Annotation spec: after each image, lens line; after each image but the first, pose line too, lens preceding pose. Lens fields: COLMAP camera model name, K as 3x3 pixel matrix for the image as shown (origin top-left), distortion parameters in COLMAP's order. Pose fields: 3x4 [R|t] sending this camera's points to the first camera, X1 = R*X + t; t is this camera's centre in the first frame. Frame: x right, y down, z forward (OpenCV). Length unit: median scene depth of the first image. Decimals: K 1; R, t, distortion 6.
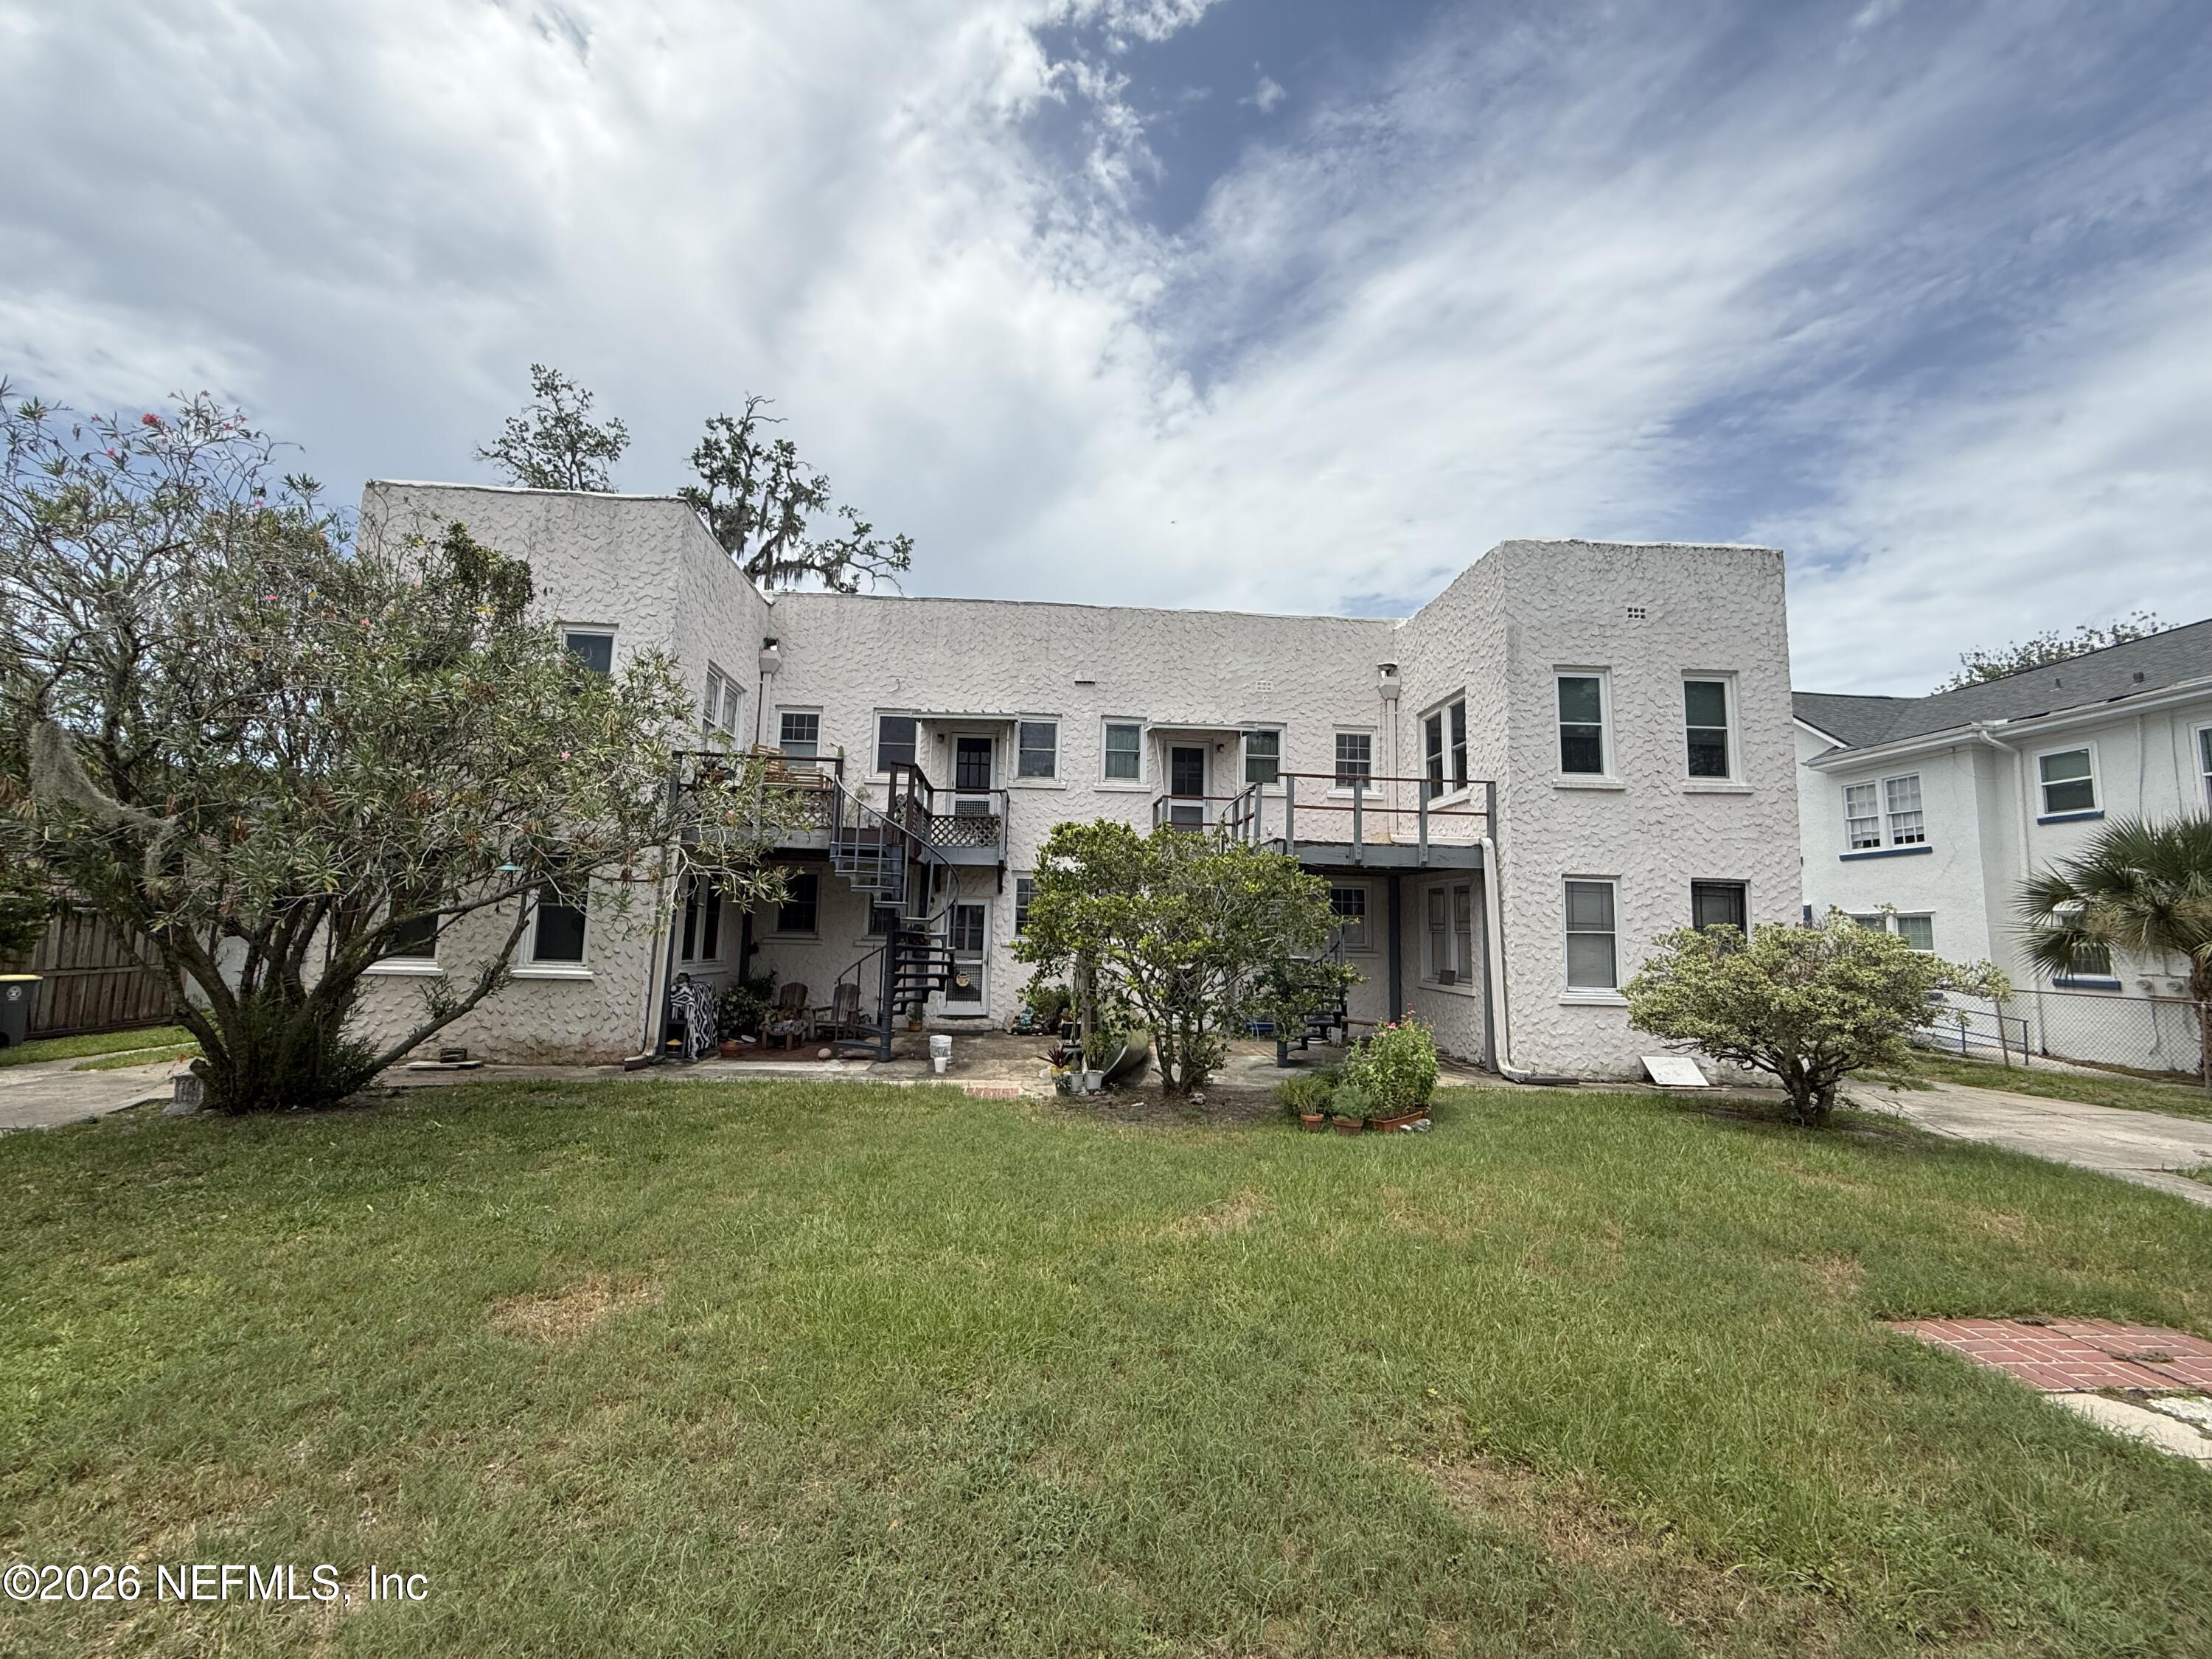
lens RADIAL K [[880.8, 0, 1106.0], [0, 880.8, 829.5], [0, 0, 1]] dist [0.000564, 0.000357]
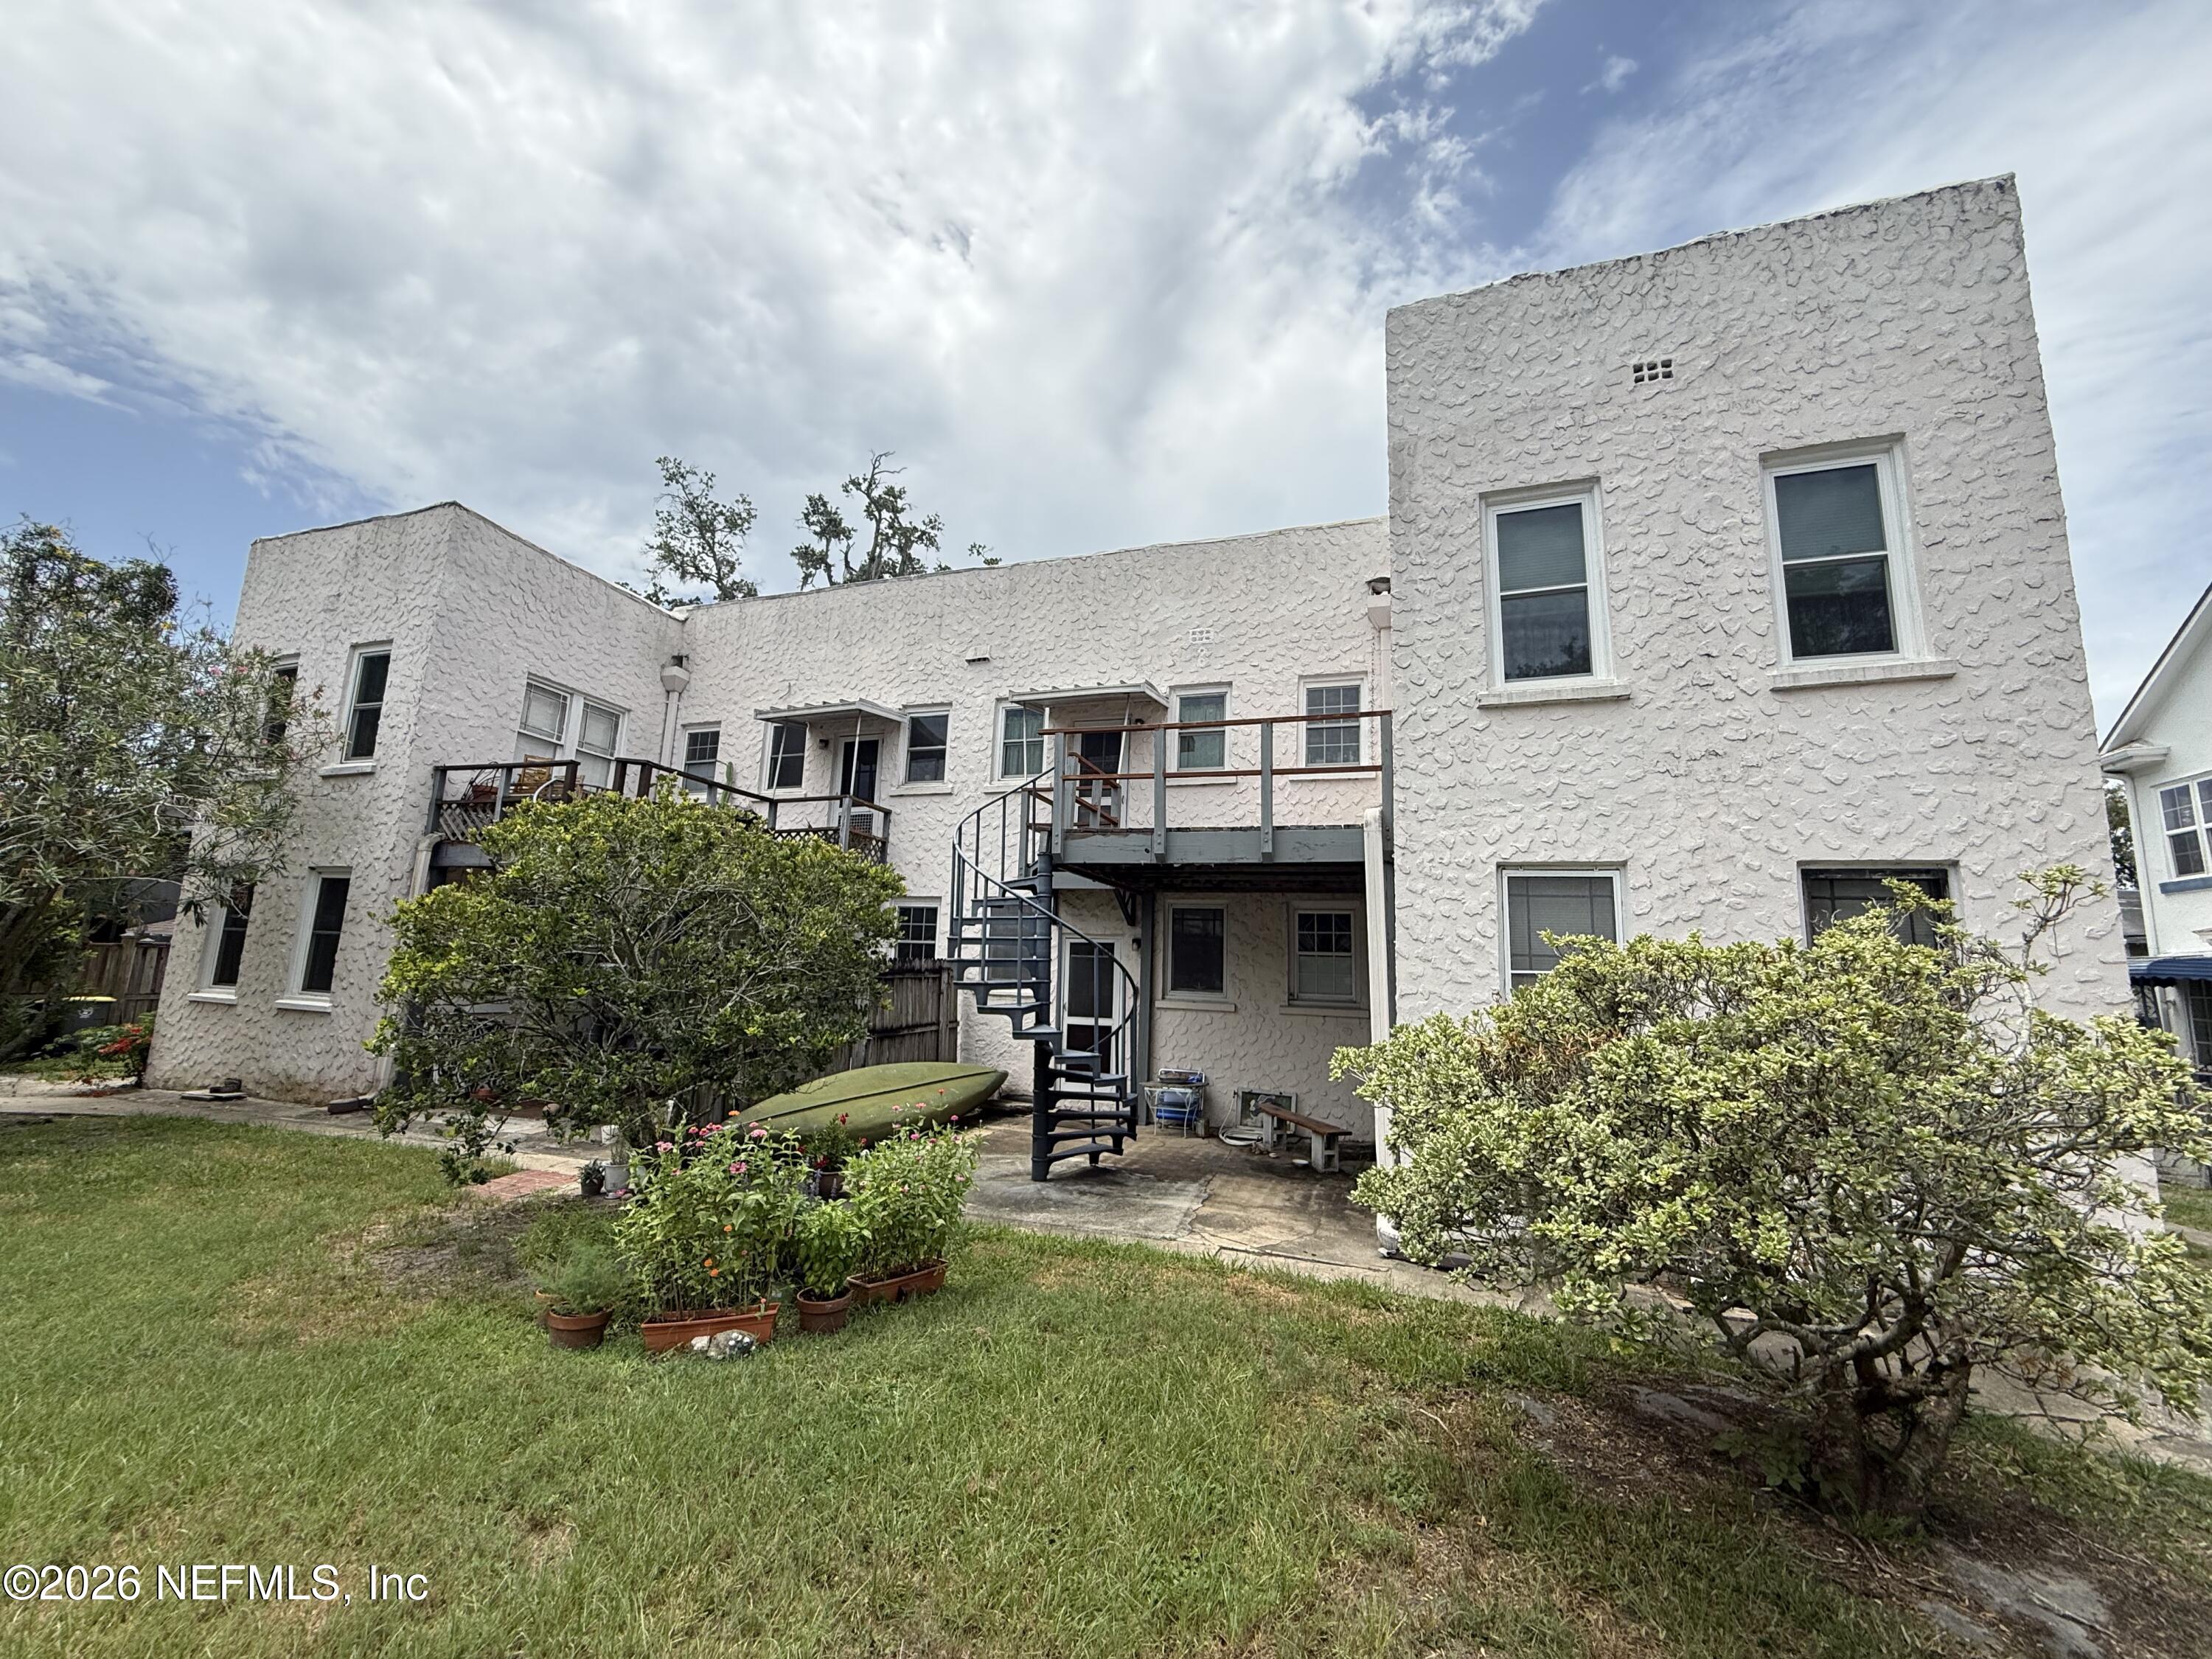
lens RADIAL K [[883.0, 0, 1106.0], [0, 883.0, 829.5], [0, 0, 1]] dist [-0.001328, 0.000025]
pose [[0.922951, -0.053025, -0.381248, 0.488913], [0.028450, 0.997154, -0.069813, 0.059286], [0.383864, 0.053587, 0.921833, 0.398490]]
